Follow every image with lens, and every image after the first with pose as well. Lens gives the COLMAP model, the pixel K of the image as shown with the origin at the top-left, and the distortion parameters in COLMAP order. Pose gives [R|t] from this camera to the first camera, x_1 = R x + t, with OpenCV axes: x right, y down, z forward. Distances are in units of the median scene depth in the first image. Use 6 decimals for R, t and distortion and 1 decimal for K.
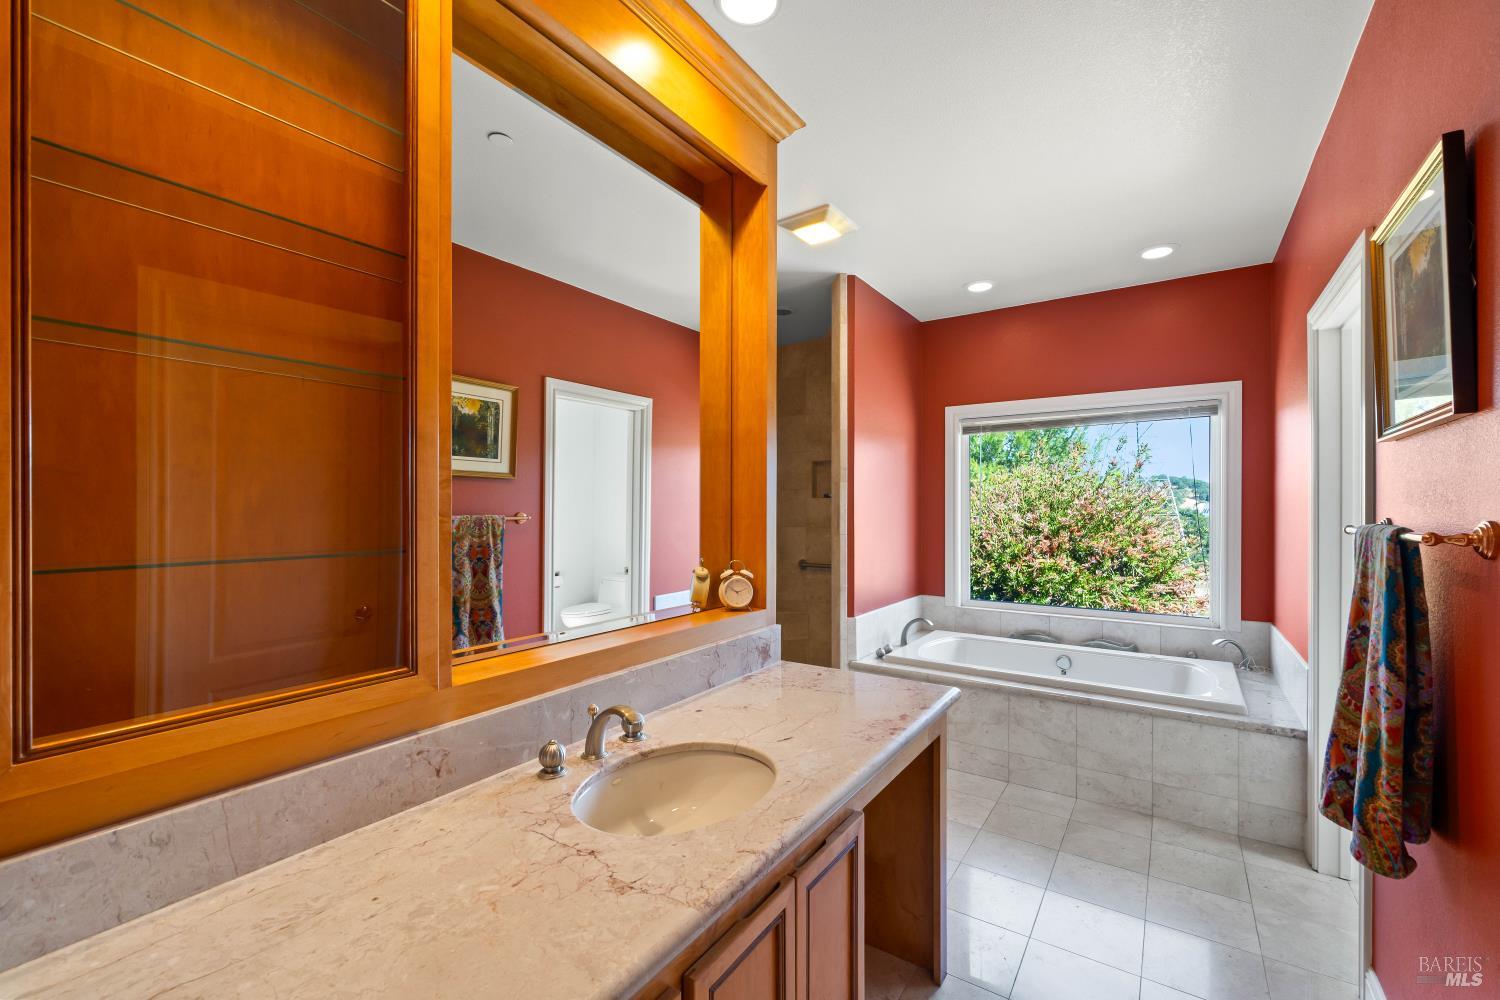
lens RADIAL K [[616.7, 0, 741.5], [0, 616.7, 503.9], [0, 0, 1]] dist [-0.002993, -0.000101]
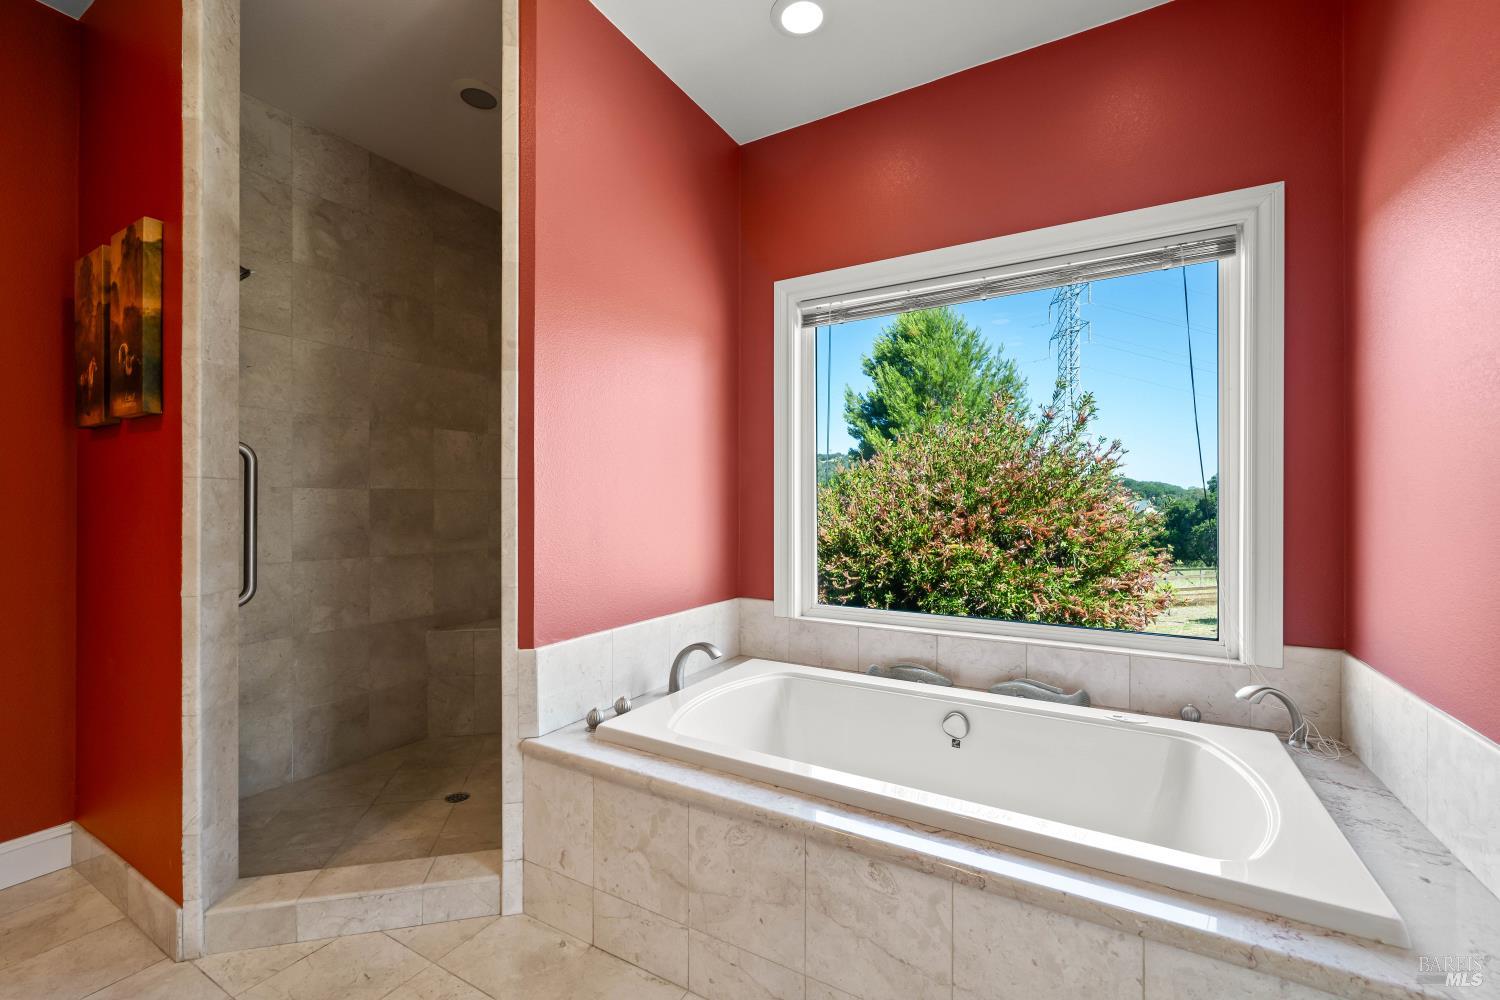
lens RADIAL K [[605.8, 0, 742.0], [0, 605.8, 501.5], [0, 0, 1]] dist [-0.002576, -0.000034]
pose [[0.997466, 0.001334, 0.071136, 0.190787], [-0.001222, 0.999998, -0.001615, 0.041195], [-0.071138, 0.001524, 0.997465, 0.310917]]
